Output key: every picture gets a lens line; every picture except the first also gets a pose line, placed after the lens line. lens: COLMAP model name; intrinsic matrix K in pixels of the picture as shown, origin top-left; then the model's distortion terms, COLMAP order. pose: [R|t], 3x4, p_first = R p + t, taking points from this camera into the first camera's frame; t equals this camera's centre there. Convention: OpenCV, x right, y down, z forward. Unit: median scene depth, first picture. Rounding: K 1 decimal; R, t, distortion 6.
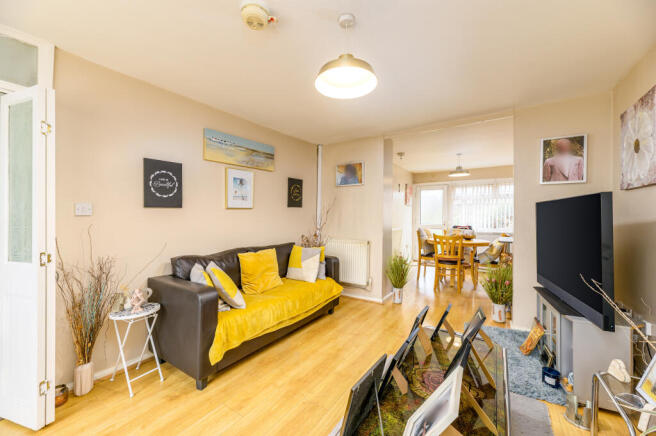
lens RADIAL K [[264.3, 0, 325.5], [0, 264.3, 215.1], [0, 0, 1]] dist [-0.000662, -0.000109]
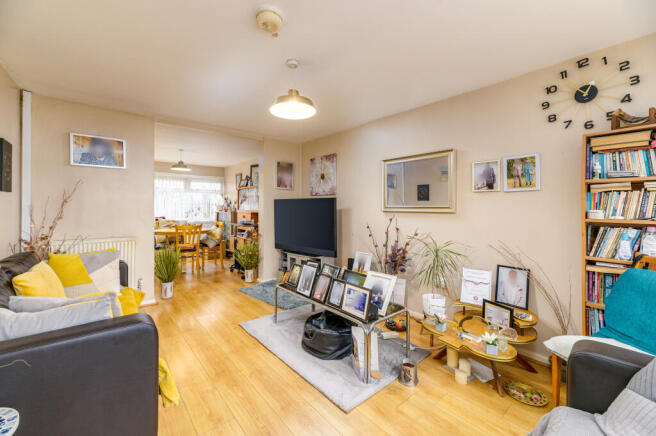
lens RADIAL K [[264.3, 0, 325.5], [0, 264.3, 215.1], [0, 0, 1]] dist [-0.000662, -0.000109]
pose [[0.269651, -0.024757, 0.962640, -0.704772], [-0.007087, 0.999591, 0.027693, 0.000136], [-0.962932, -0.014290, 0.269365, 0.273039]]
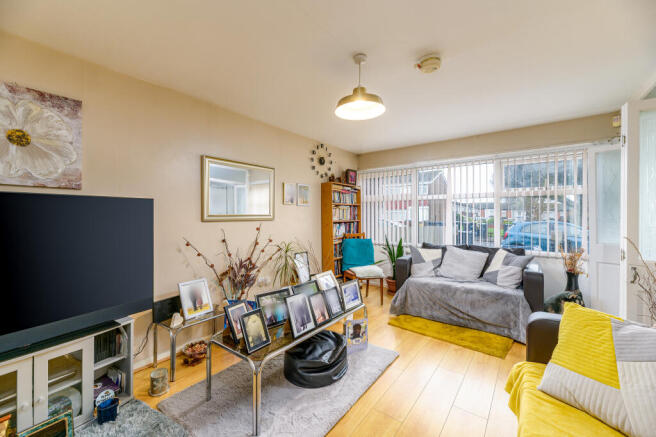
lens RADIAL K [[264.3, 0, 325.5], [0, 264.3, 215.6], [0, 0, 1]] dist [-0.000662, -0.000109]
pose [[-0.997409, 0.002025, 0.071917, 0.079649], [0.001920, 0.999997, -0.001525, -0.001971], [-0.071920, -0.001383, -0.997409, 1.312811]]
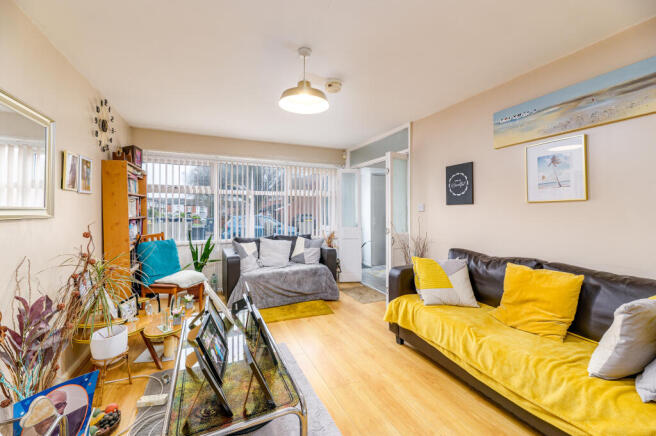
lens RADIAL K [[264.4, 0, 326.5], [0, 264.4, 210.3], [0, 0, 1]] dist [-0.000124, -0.000060]
pose [[-0.529436, -0.000165, -0.848350, 0.613704], [0.000888, 0.999999, -0.000749, -0.002847], [0.848349, -0.001150, -0.529436, 1.014706]]
